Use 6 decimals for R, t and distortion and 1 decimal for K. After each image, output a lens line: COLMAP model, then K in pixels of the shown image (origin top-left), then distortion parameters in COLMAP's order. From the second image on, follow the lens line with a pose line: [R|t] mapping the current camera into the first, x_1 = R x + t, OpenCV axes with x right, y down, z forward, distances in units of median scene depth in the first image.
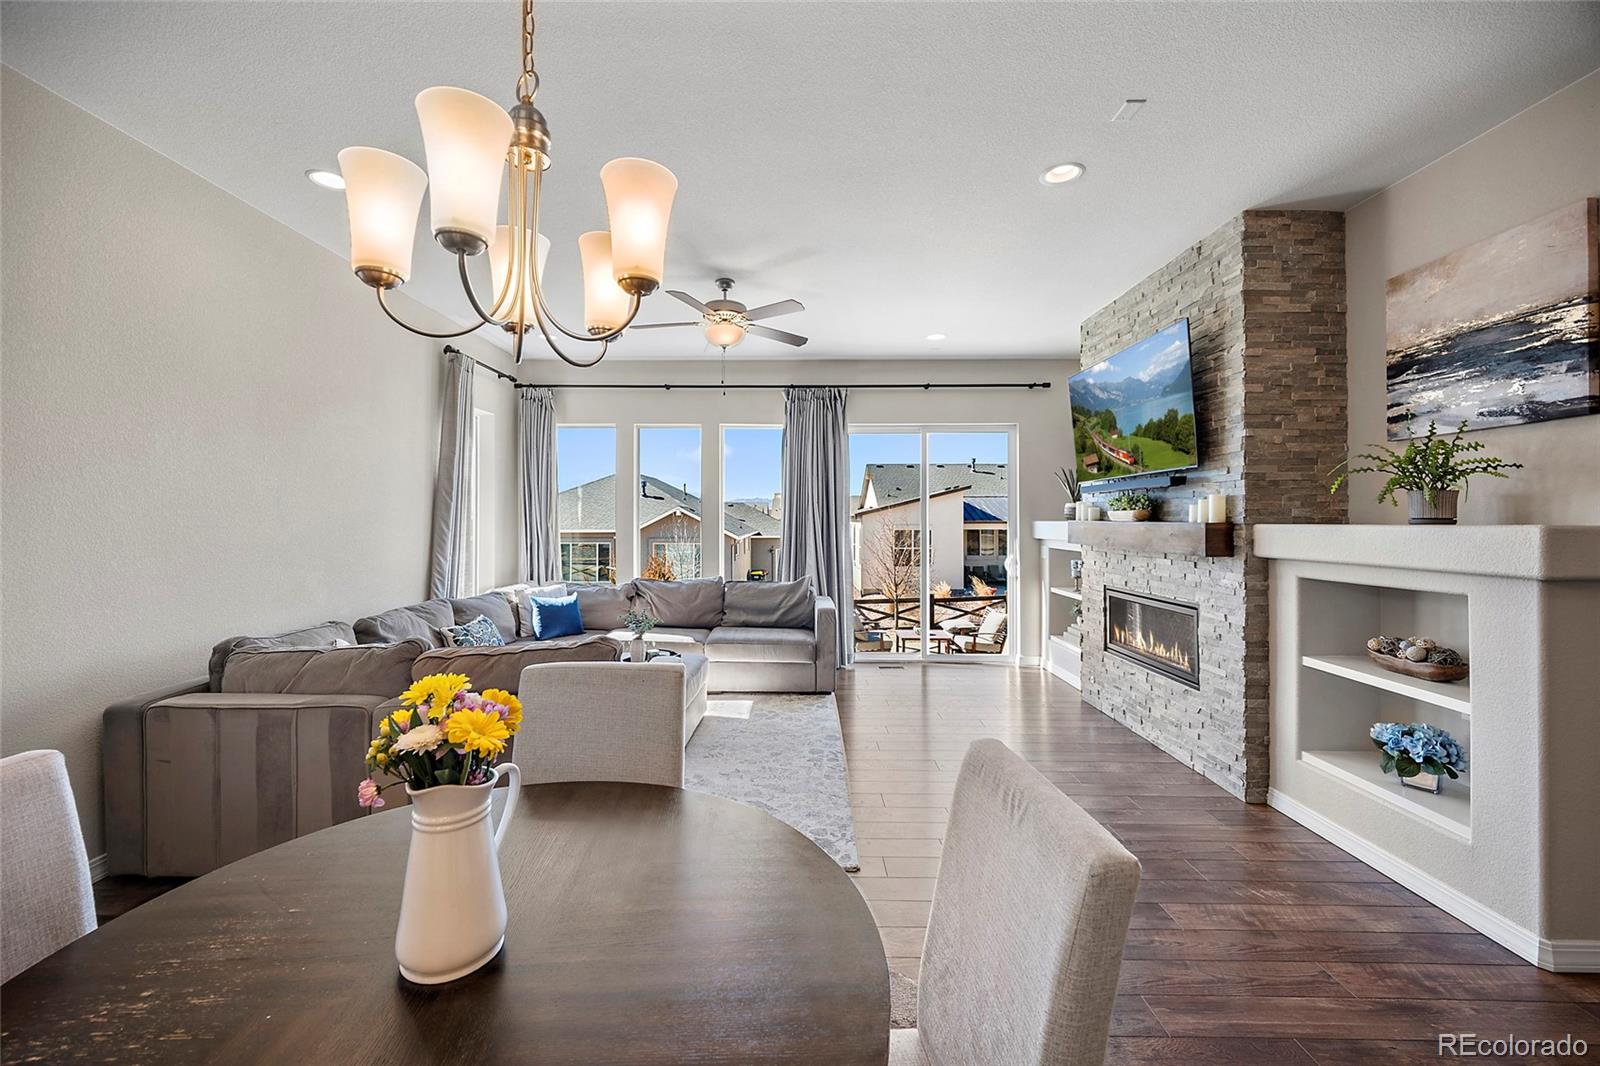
lens RADIAL K [[630.7, 0, 790.1], [0, 630.7, 529.5], [0, 0, 1]] dist [-0.002766, -0.000068]
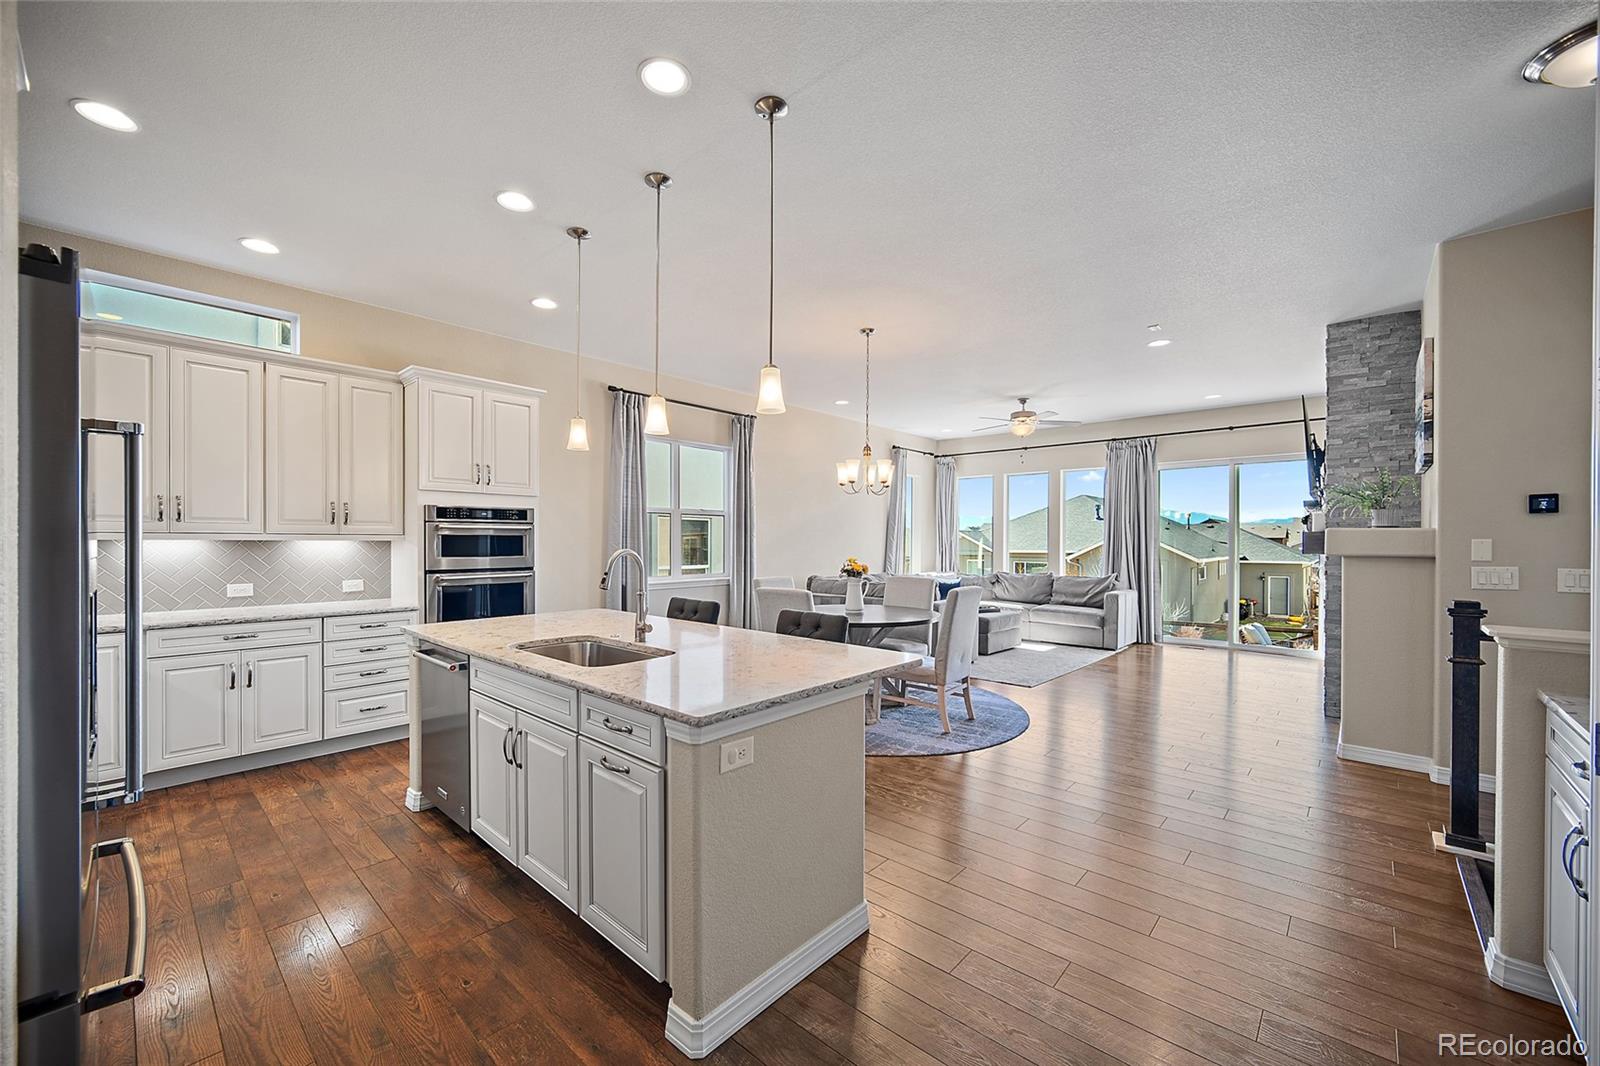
lens RADIAL K [[630.7, 0, 798.2], [0, 630.7, 545.2], [0, 0, 1]] dist [-0.002766, -0.000068]
pose [[0.750562, 0.006675, -0.660766, 0.488267], [-0.014805, 0.999868, -0.006717, 0.032163], [0.660634, 0.014824, 0.750562, -0.612637]]
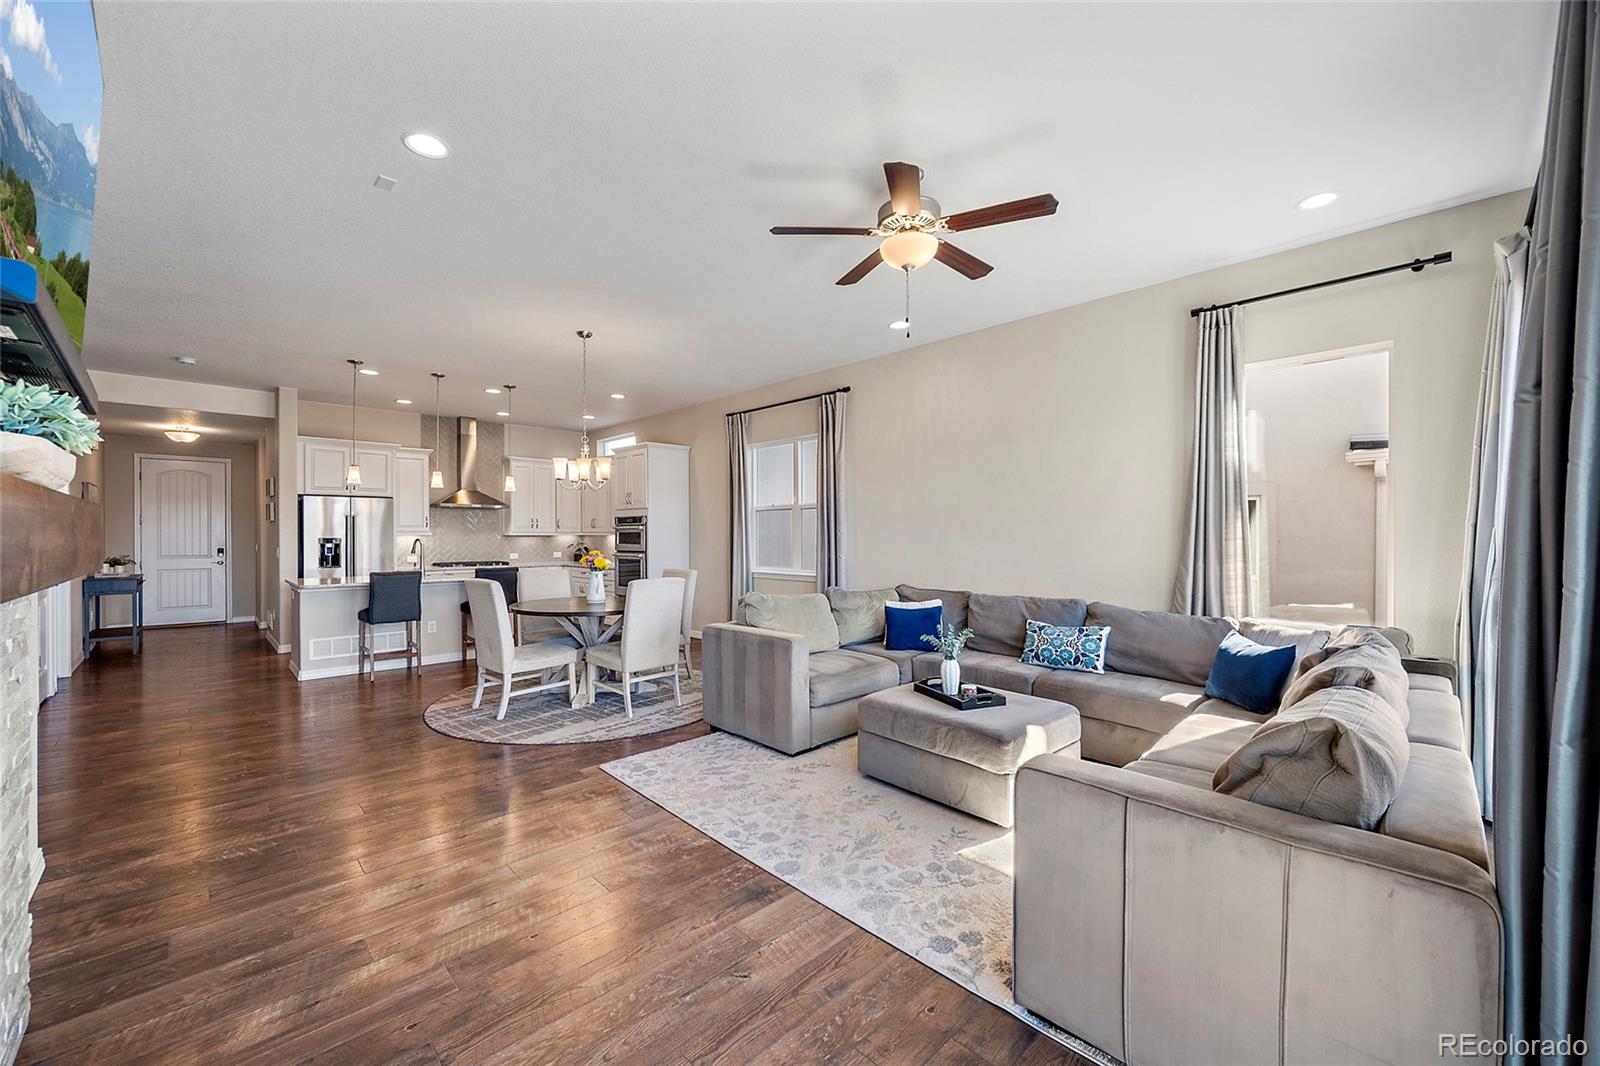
lens RADIAL K [[630.7, 0, 800.7], [0, 630.7, 535.6], [0, 0, 1]] dist [-0.002766, -0.000068]
pose [[-0.690981, 0.011673, -0.722779, 0.420575], [-0.003758, 0.999798, 0.019740, -0.006104], [0.722863, 0.016356, -0.690798, 1.195203]]
